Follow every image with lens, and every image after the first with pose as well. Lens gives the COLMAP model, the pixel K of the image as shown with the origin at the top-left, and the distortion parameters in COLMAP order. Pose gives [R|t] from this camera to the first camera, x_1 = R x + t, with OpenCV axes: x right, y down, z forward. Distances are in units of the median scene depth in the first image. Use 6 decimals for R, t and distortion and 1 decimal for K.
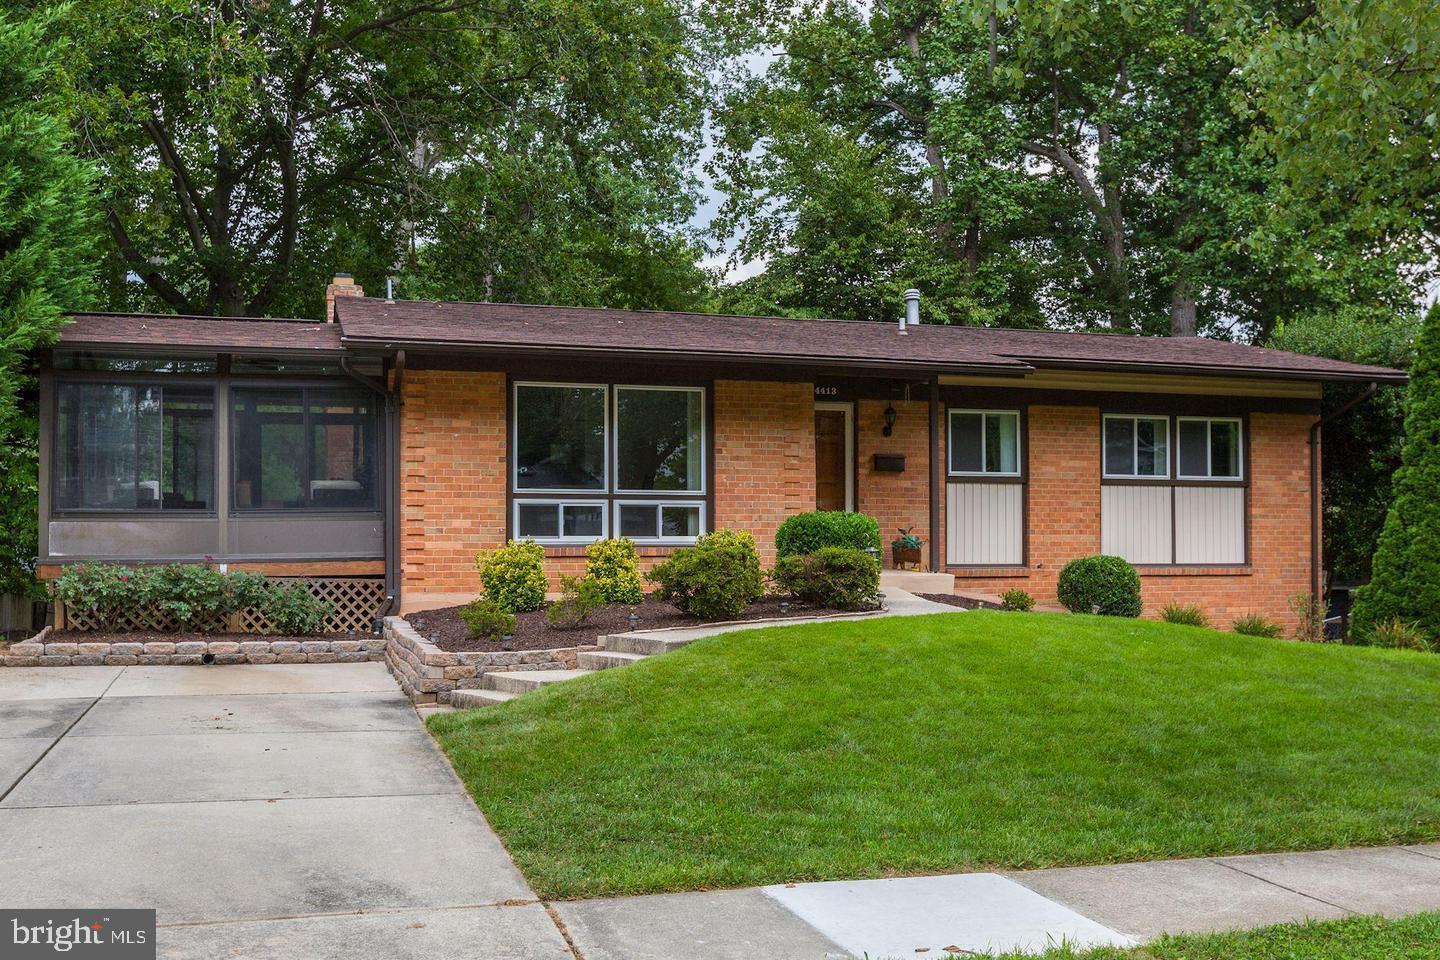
lens RADIAL K [[1485.4, 0, 719.8], [0, 1485.4, 486.7], [0, 0, 1]] dist [-0.008952, 0.000000]
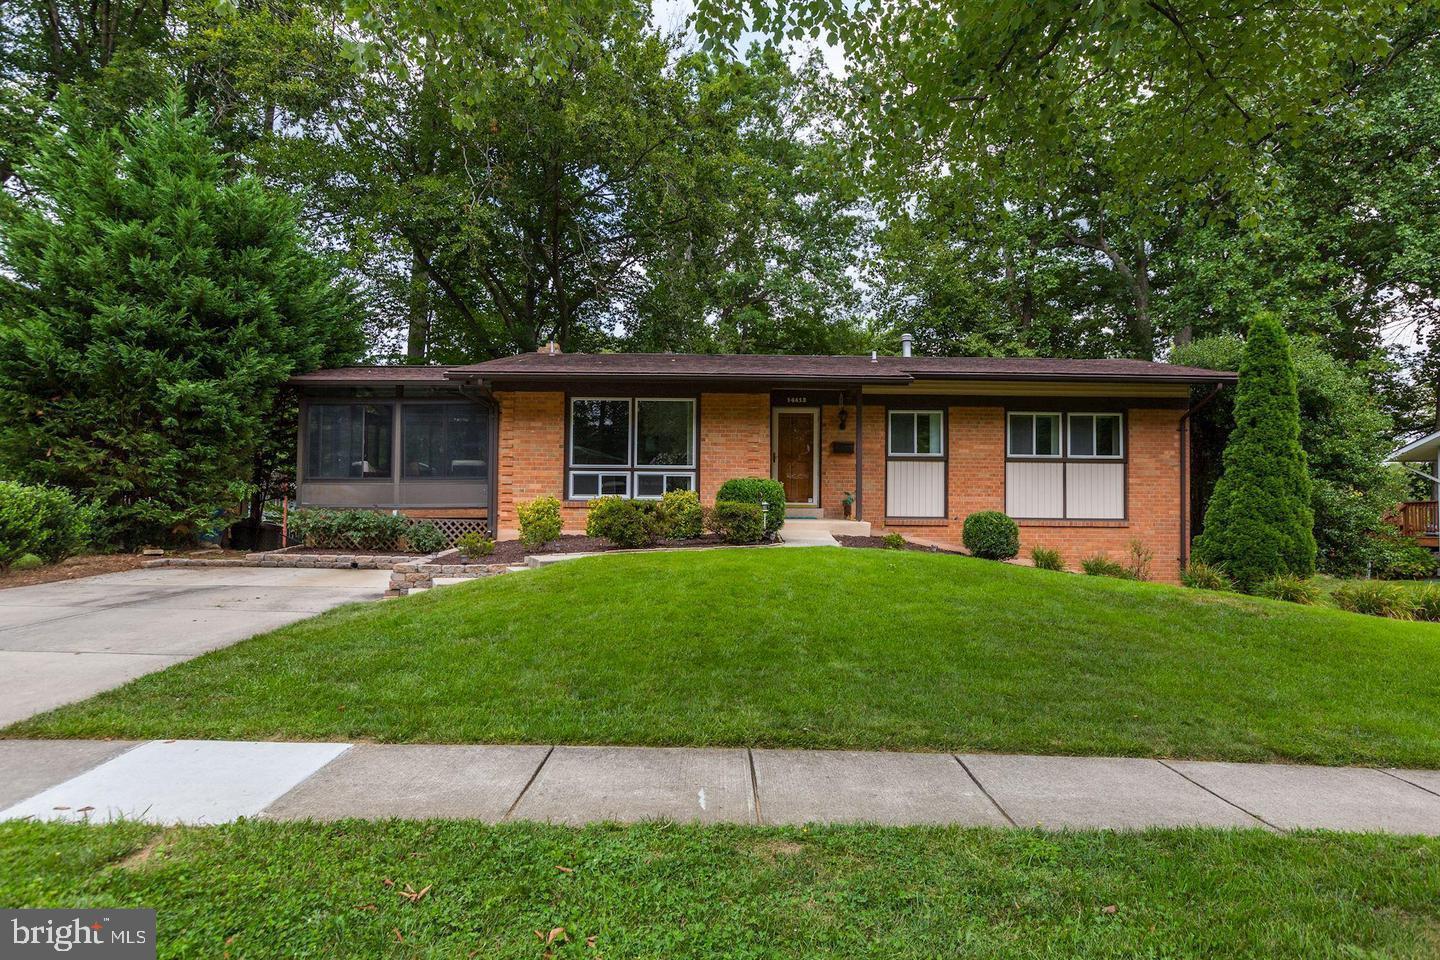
lens RADIAL K [[866.1, 0, 718.8], [0, 866.1, 475.1], [0, 0, 1]] dist [-0.009544, -0.001854]
pose [[0.957717, -0.003141, -0.287694, 0.256175], [0.002780, 0.999995, -0.001663, 0.013137], [0.287698, 0.000793, 0.957721, 0.144366]]
